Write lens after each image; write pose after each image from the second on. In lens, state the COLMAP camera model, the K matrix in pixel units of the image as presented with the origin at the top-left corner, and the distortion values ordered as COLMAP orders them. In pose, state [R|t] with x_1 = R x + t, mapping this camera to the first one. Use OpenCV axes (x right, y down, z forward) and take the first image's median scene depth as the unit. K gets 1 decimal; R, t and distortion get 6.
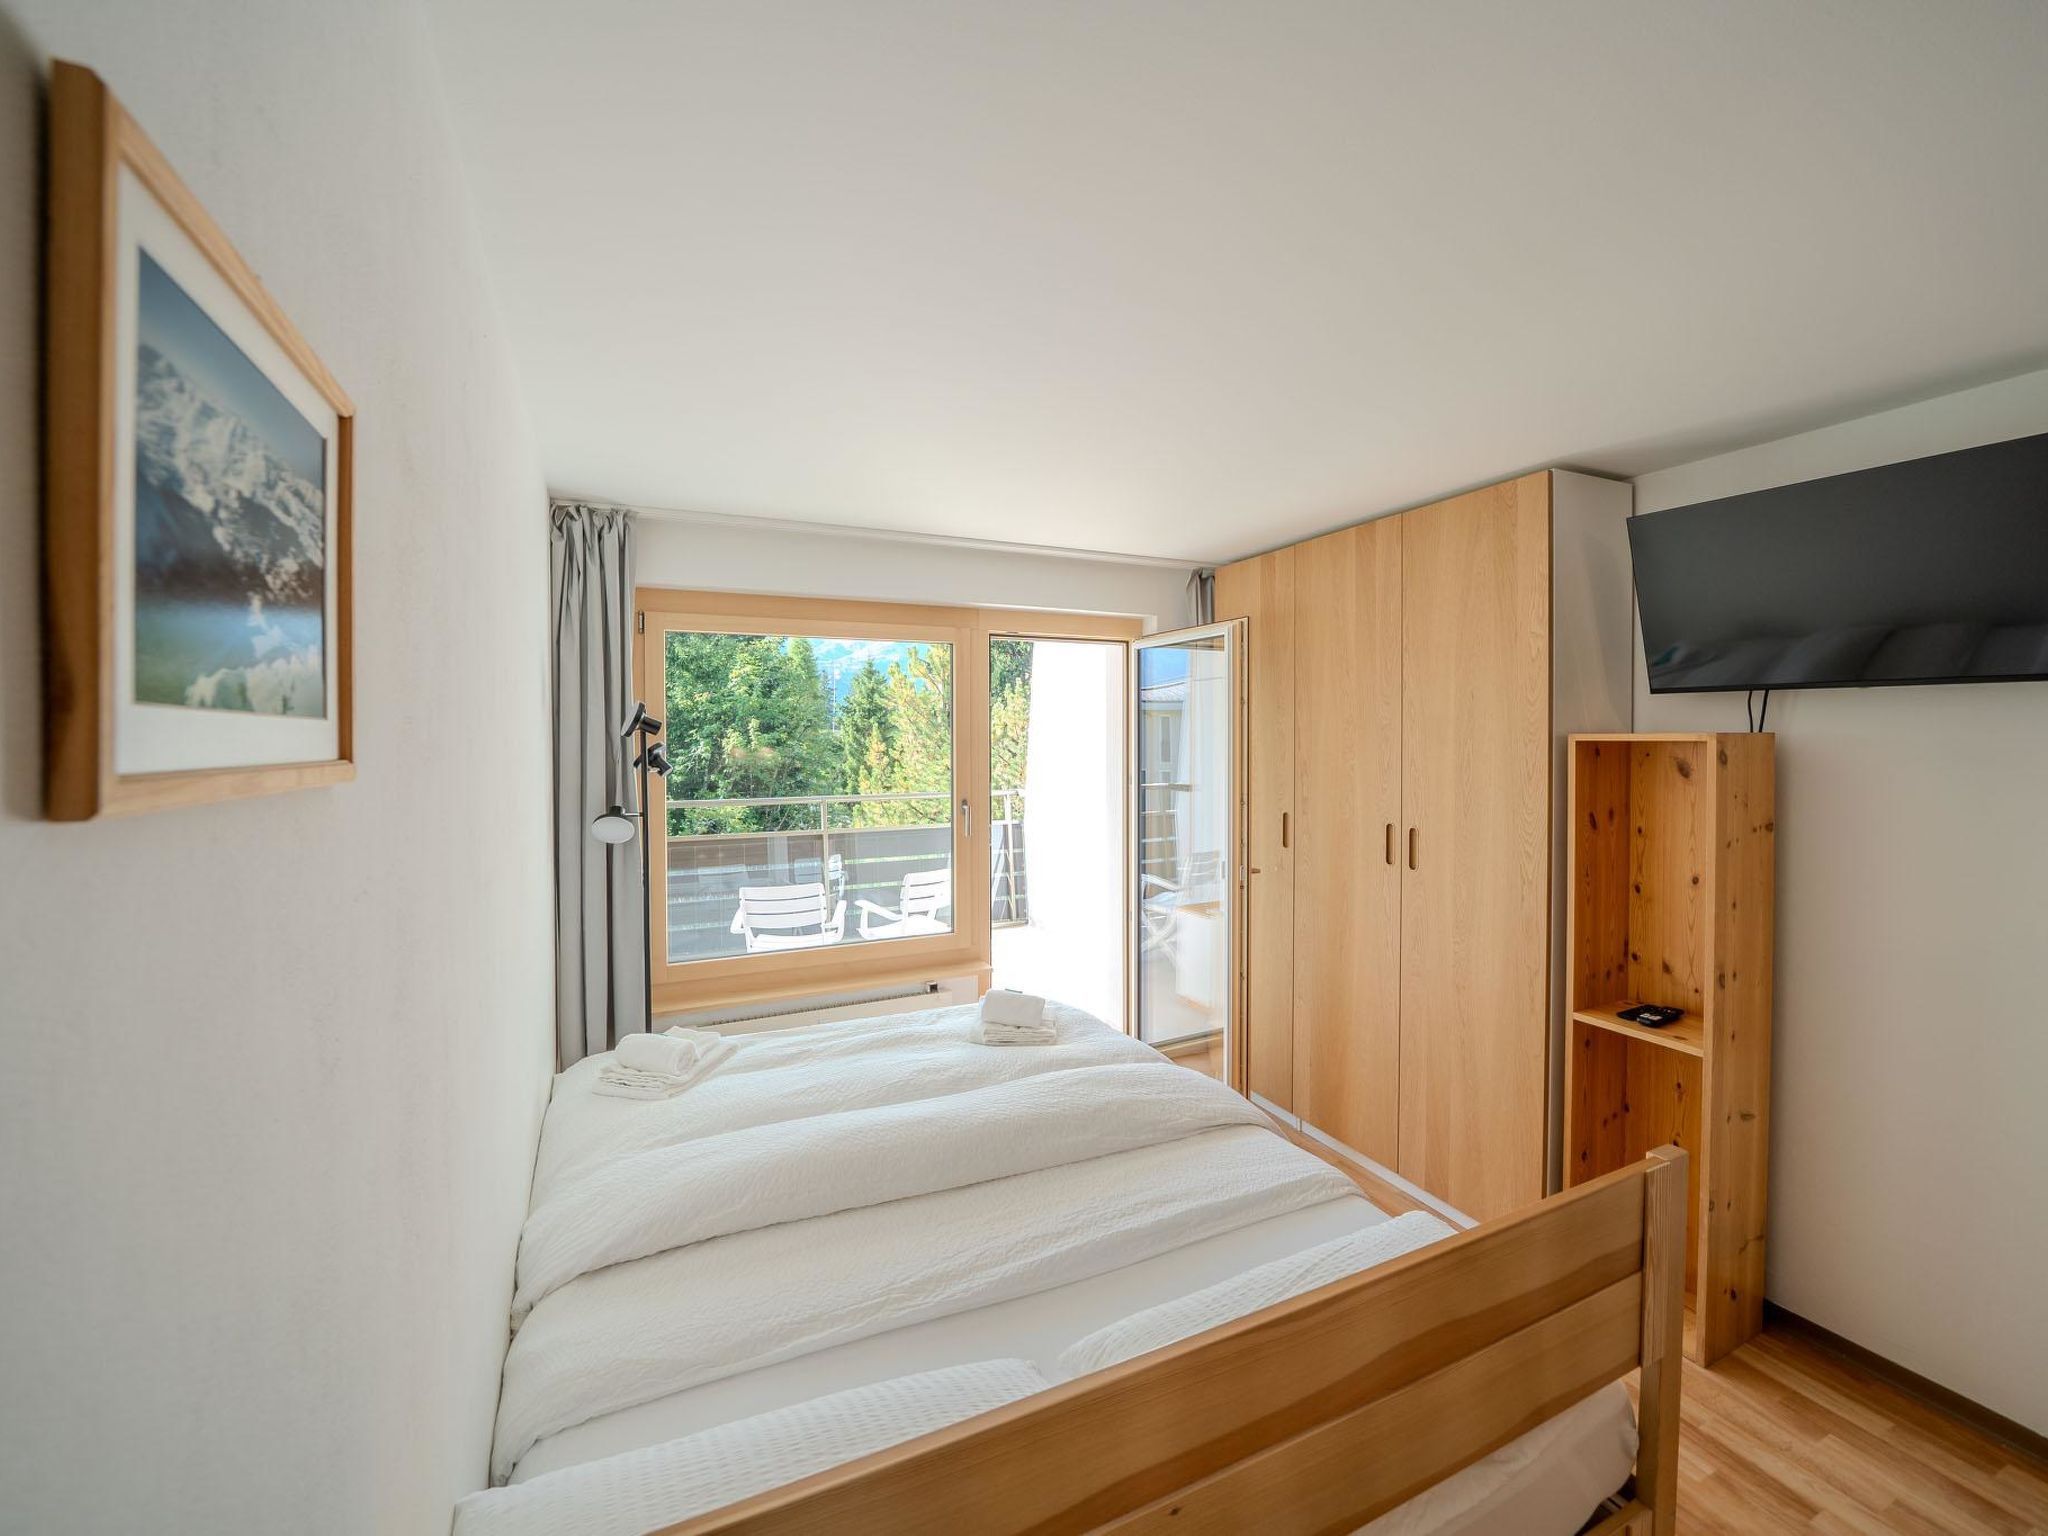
lens RADIAL K [[784.9, 0, 987.2], [0, 784.9, 755.6], [0, 0, 1]] dist [-0.009212, -0.000069]
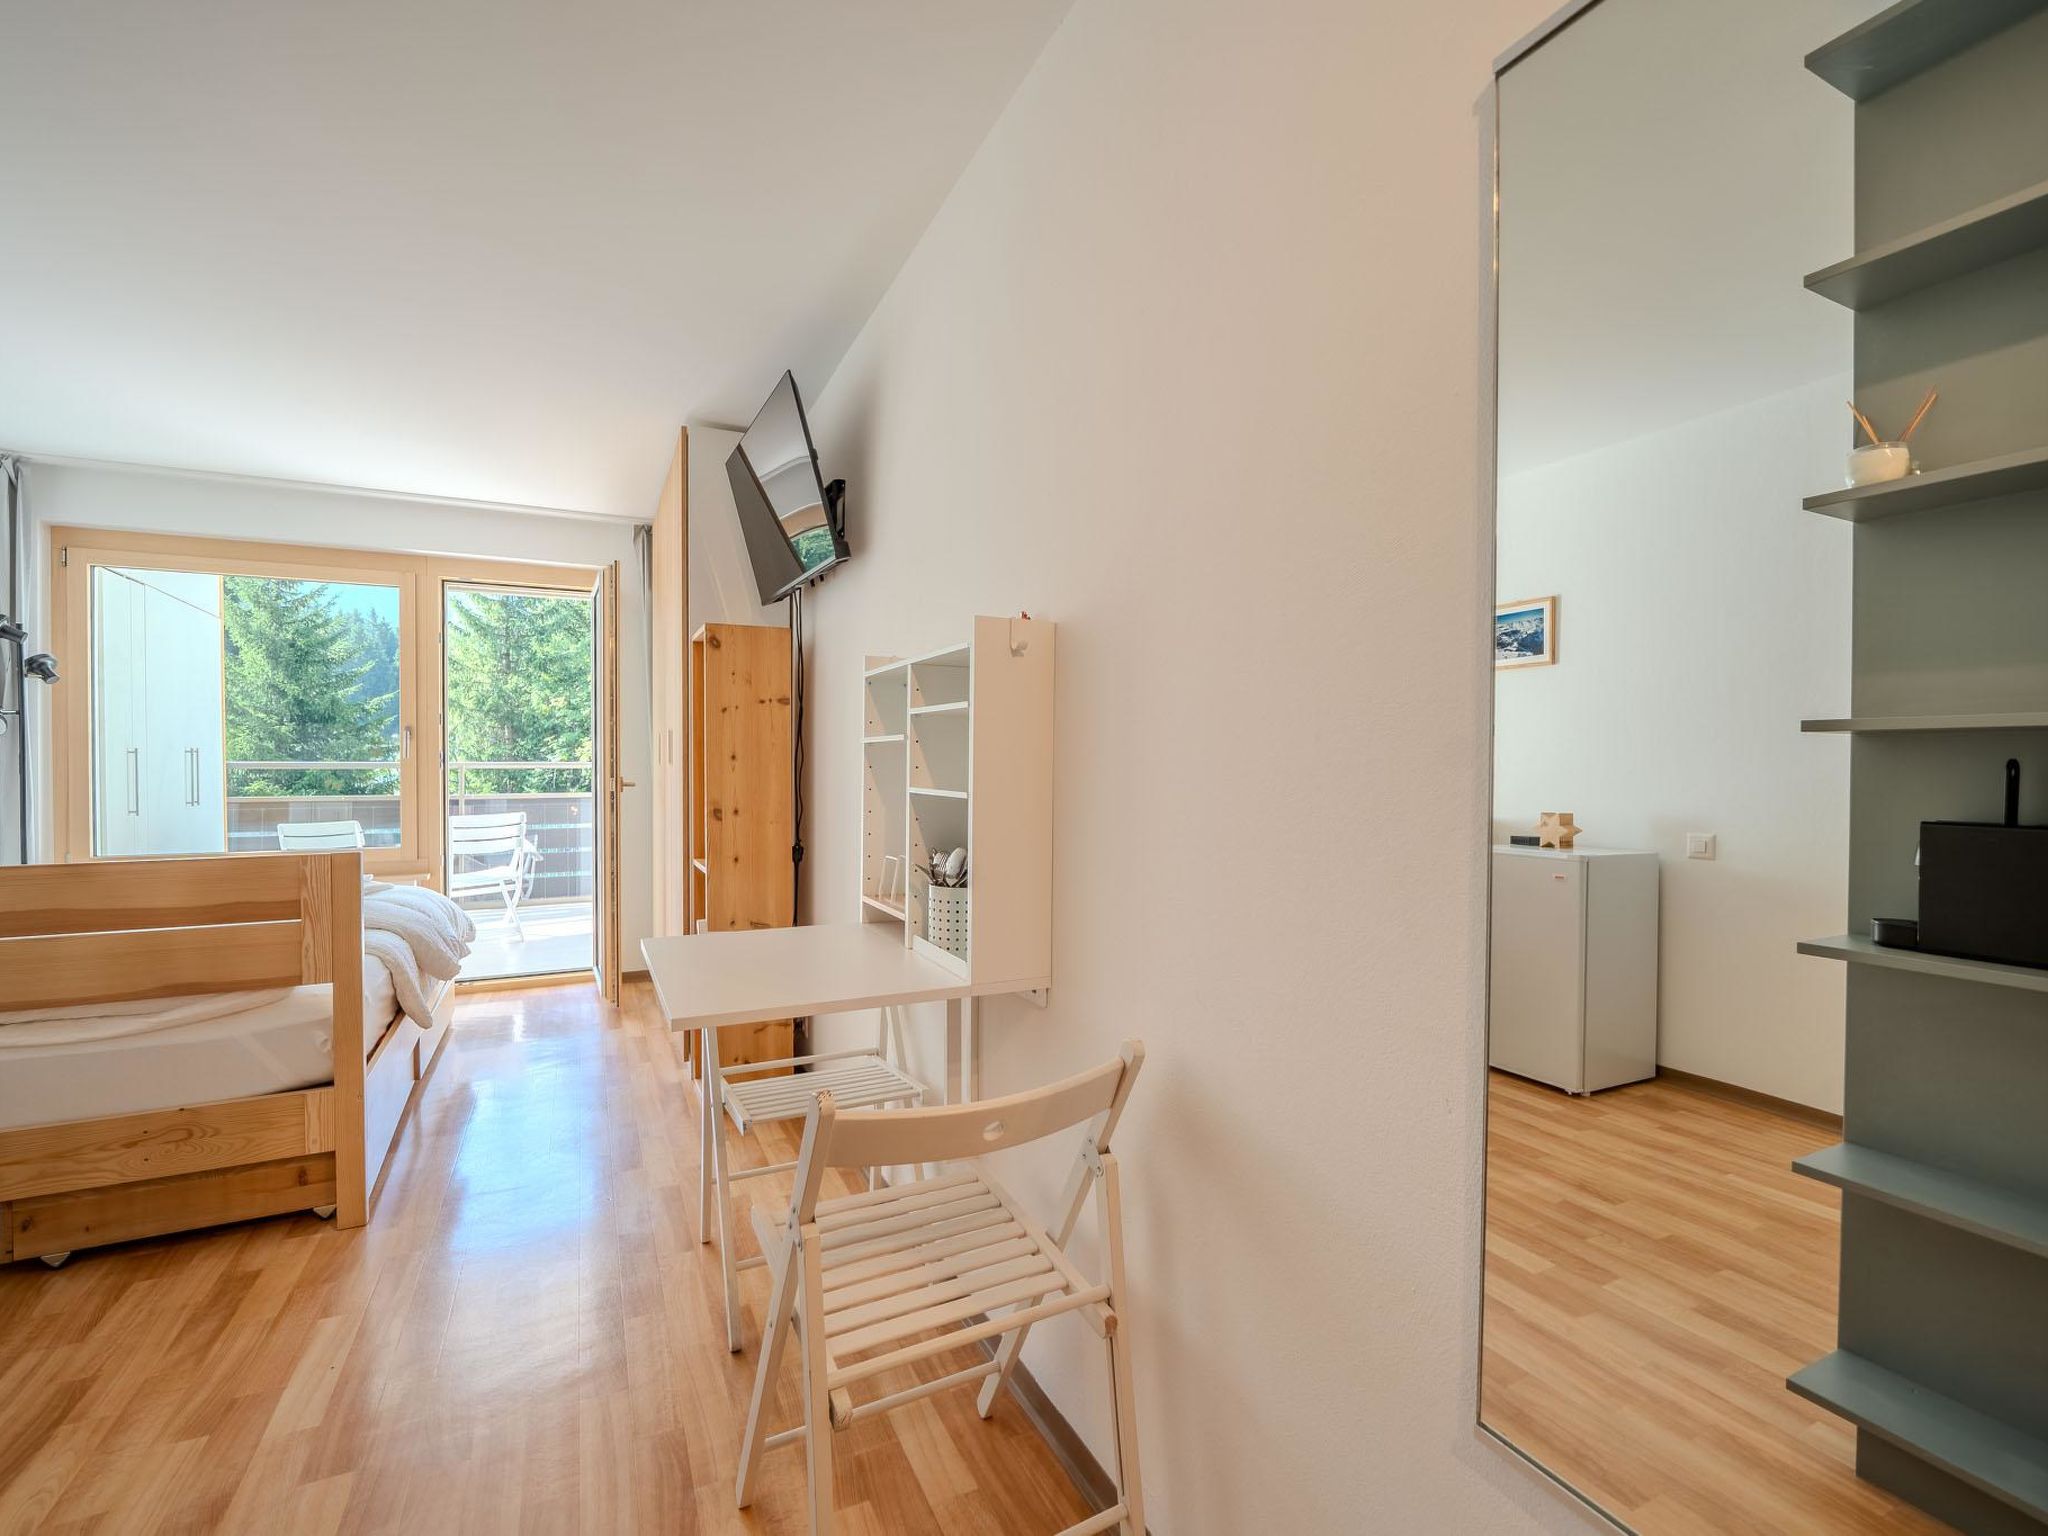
lens RADIAL K [[901.9, 0, 998.4], [0, 901.9, 773.7], [0, 0, 1]] dist [-0.001516, 0.000104]
pose [[0.999427, 0.002929, 0.033732, 0.818306], [-0.002555, 0.999935, -0.011122, 0.142262], [-0.033762, 0.011029, 0.999369, -0.314875]]
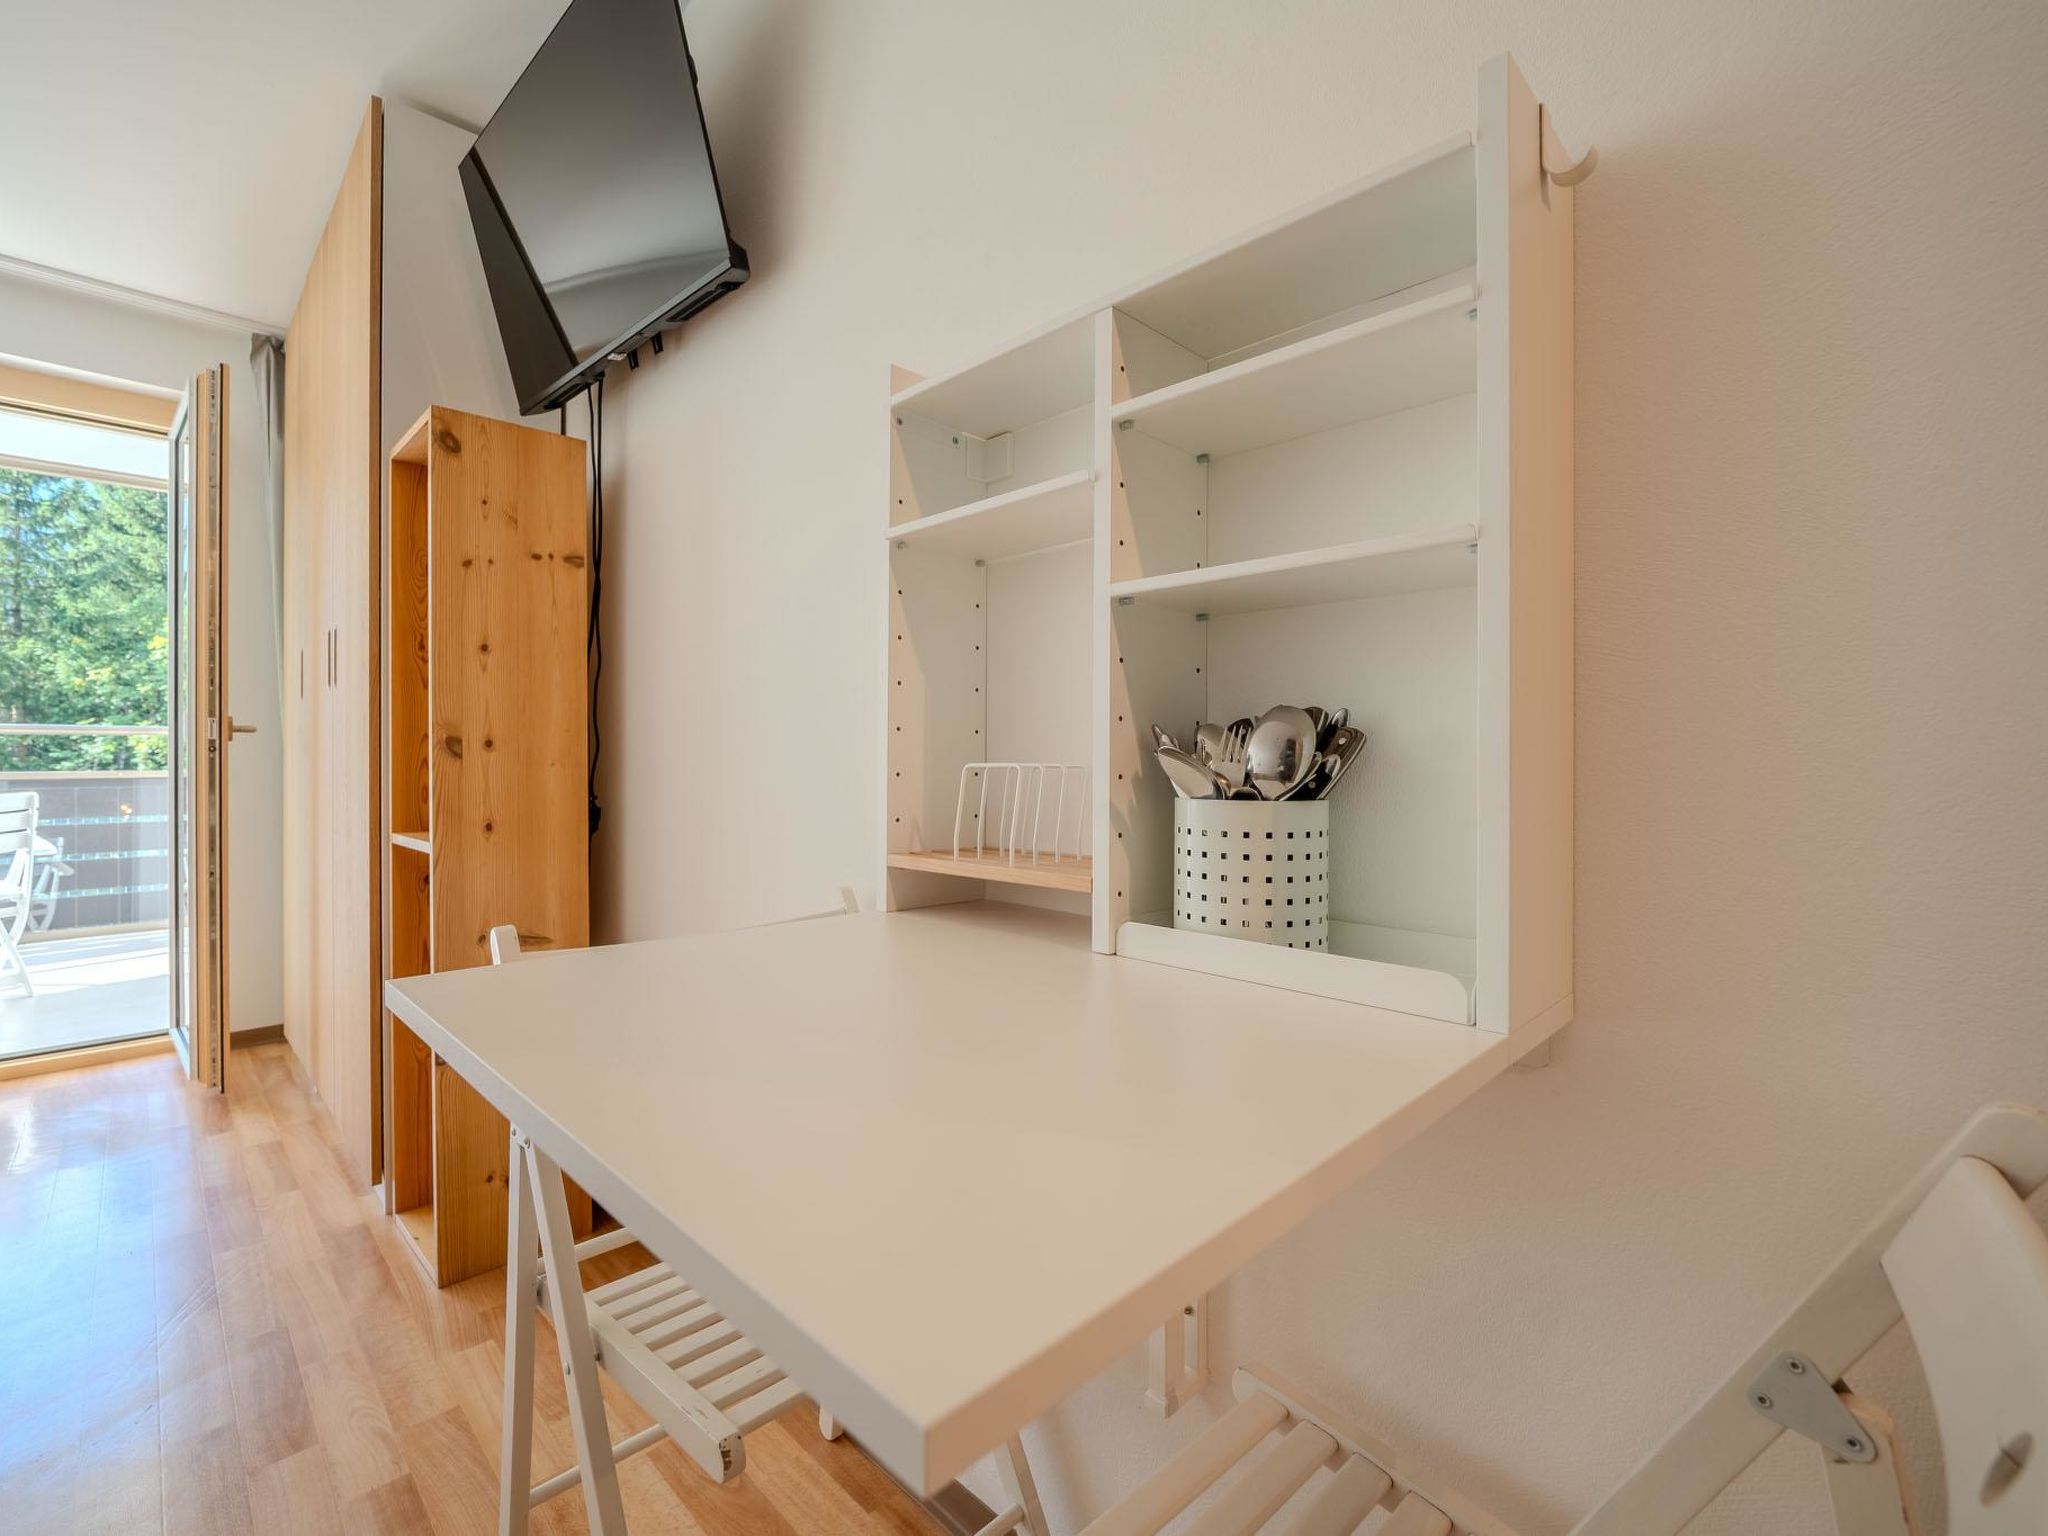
lens RADIAL K [[910.6, 0, 984.4], [0, 910.6, 757.3], [0, 0, 1]] dist [-0.010331, 0.001187]
pose [[0.937662, 0.000617, 0.347549, 0.670299], [0.008741, 0.999640, -0.025359, 0.195185], [-0.347439, 0.026816, 0.937319, 0.013878]]
